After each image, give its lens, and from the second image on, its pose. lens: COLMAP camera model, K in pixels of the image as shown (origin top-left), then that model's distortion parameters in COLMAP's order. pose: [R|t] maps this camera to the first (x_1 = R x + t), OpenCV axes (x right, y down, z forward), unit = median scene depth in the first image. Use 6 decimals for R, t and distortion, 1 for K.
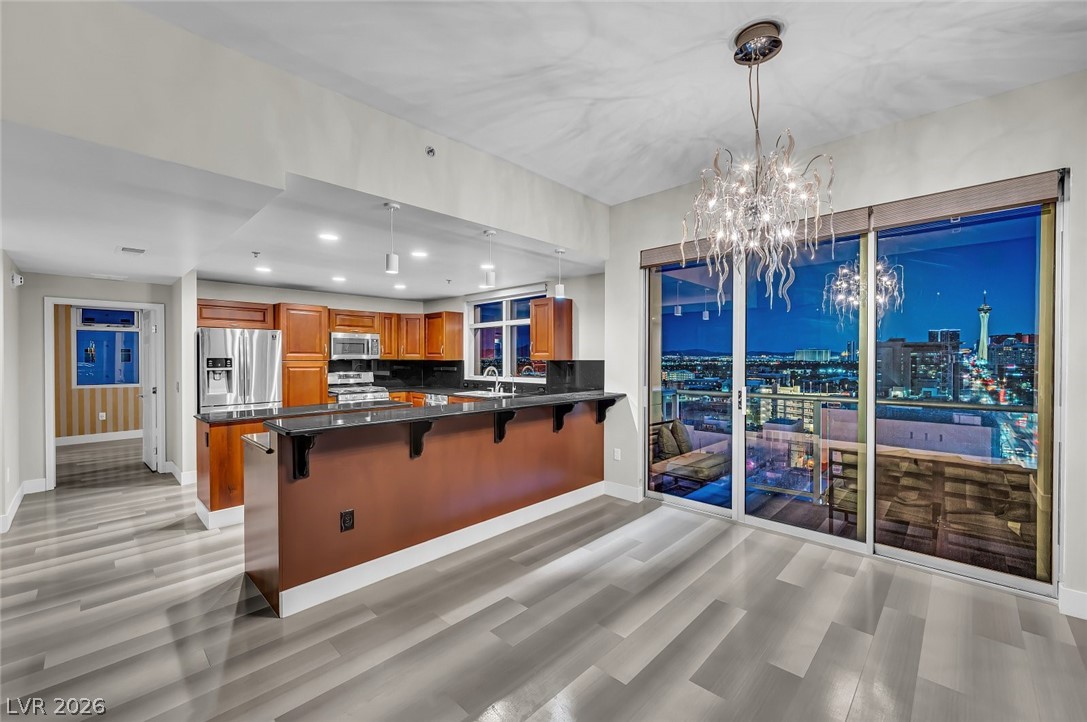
lens RADIAL K [[432.1, 0, 540.2], [0, 432.1, 361.1], [0, 0, 1]] dist [-0.012595, -0.000324]
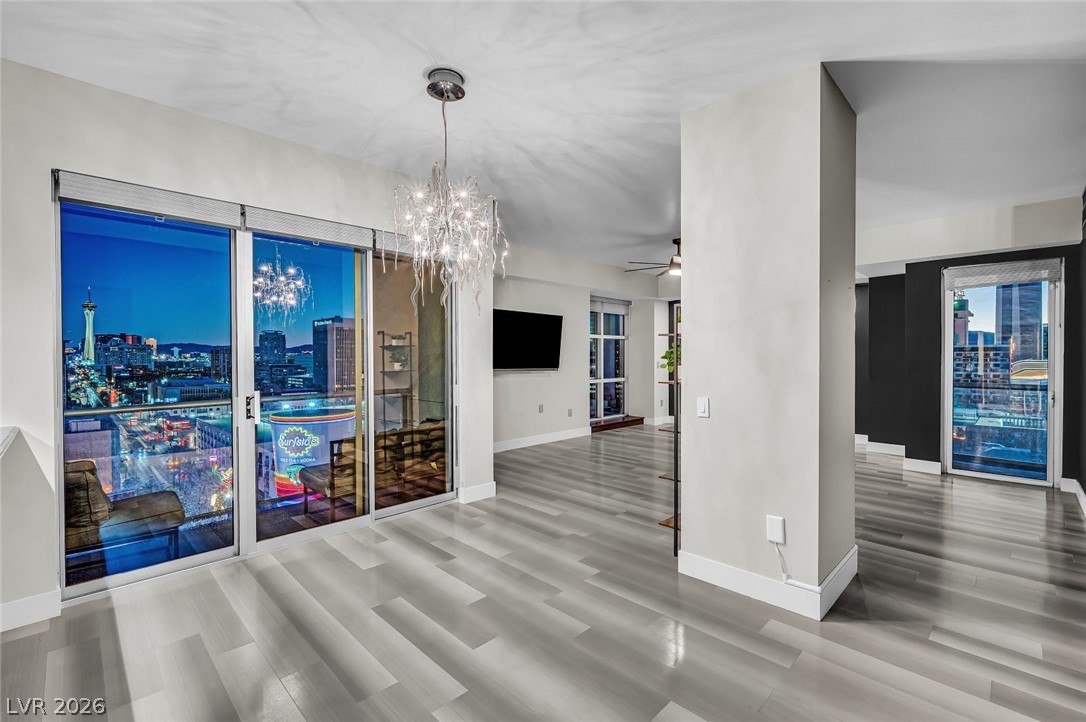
lens RADIAL K [[476.3, 0, 544.3], [0, 476.3, 362.0], [0, 0, 1]] dist [-0.001234, 0.000088]
pose [[0.003460, -0.009867, 0.999945, -0.365023], [0.009367, 0.999908, 0.009834, -0.001206], [-0.999950, 0.009332, 0.003552, 0.342829]]
